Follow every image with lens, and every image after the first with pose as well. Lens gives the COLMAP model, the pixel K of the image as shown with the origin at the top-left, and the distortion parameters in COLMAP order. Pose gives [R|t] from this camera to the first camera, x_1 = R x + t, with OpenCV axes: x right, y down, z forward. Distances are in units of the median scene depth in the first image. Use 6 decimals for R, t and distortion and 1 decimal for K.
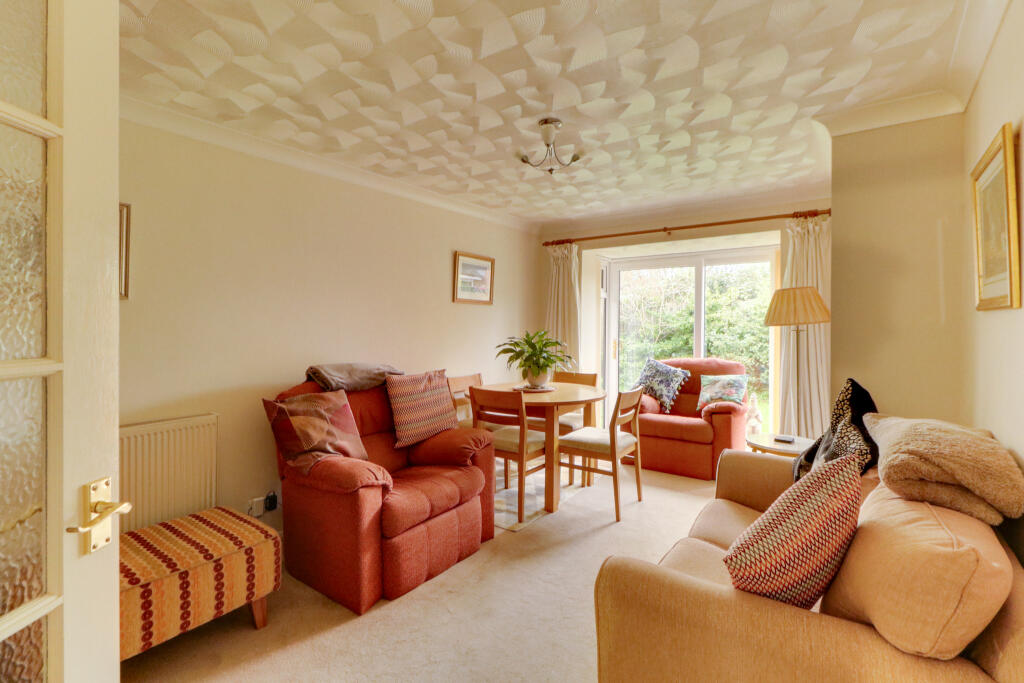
lens RADIAL K [[472.8, 0, 513.7], [0, 472.8, 338.4], [0, 0, 1]] dist [0.007696, -0.003682]
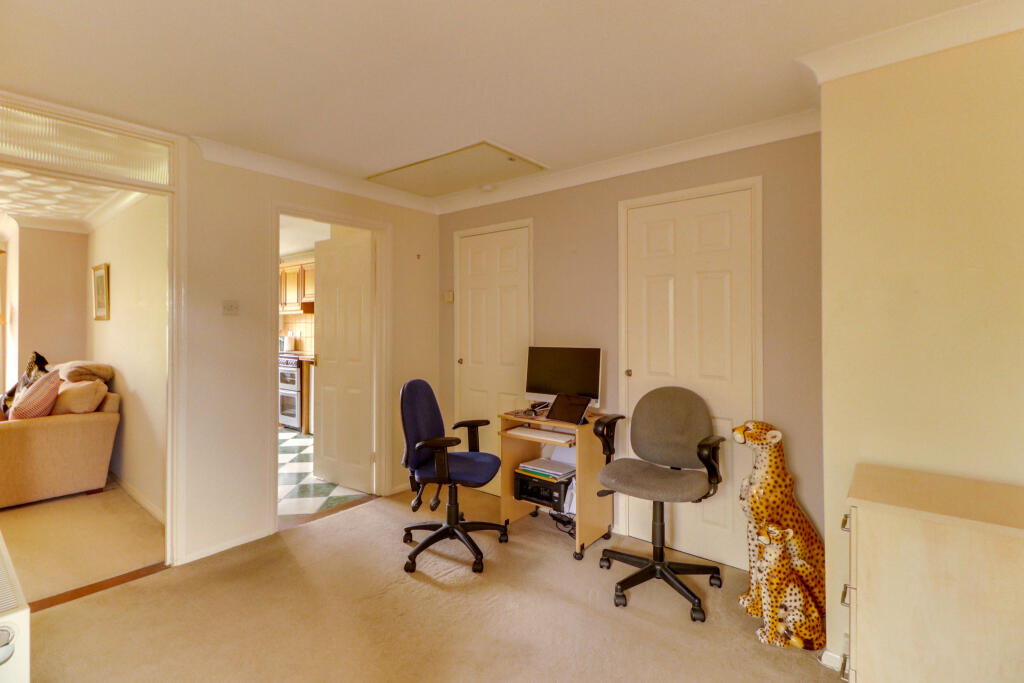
lens RADIAL K [[472.8, 0, 525.4], [0, 472.8, 324.3], [0, 0, 1]] dist [0.007696, -0.003682]
pose [[0.039173, 0.011559, 0.999166, -2.080353], [0.021530, 0.999691, -0.012410, 0.064736], [-0.999000, 0.021999, 0.038912, -1.984781]]
